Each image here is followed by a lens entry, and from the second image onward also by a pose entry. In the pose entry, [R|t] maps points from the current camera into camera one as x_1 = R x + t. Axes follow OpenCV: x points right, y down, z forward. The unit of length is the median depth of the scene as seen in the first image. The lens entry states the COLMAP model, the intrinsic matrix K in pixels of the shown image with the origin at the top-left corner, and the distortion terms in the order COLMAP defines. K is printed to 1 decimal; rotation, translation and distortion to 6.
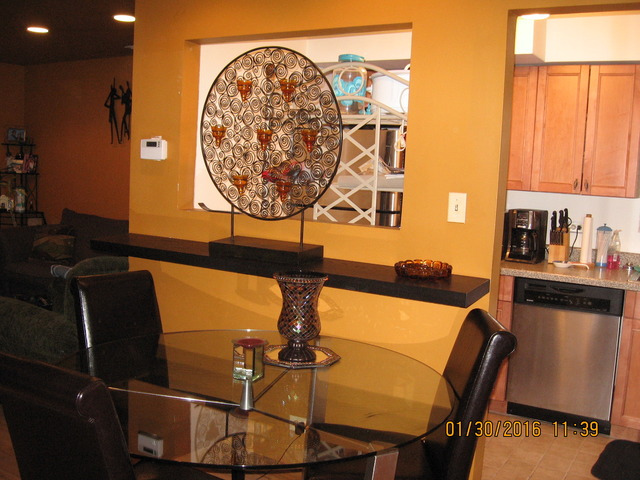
lens RADIAL K [[665.4, 0, 320.0], [0, 665.4, 240.0], [0, 0, 1]] dist [-0.140029, -0.018843]
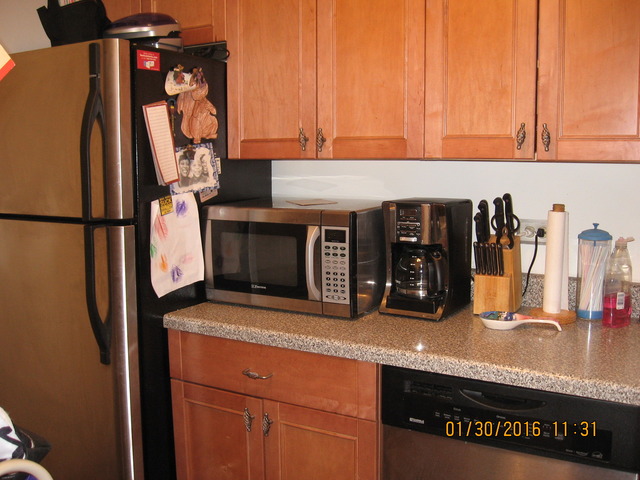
lens RADIAL K [[665.4, 0, 320.0], [0, 665.4, 240.0], [0, 0, 1]] dist [-0.140029, -0.018843]
pose [[0.998784, -0.049199, 0.003317, 0.242533], [0.049114, 0.998552, 0.021954, -0.032378], [-0.004392, -0.021765, 0.999753, 0.539475]]
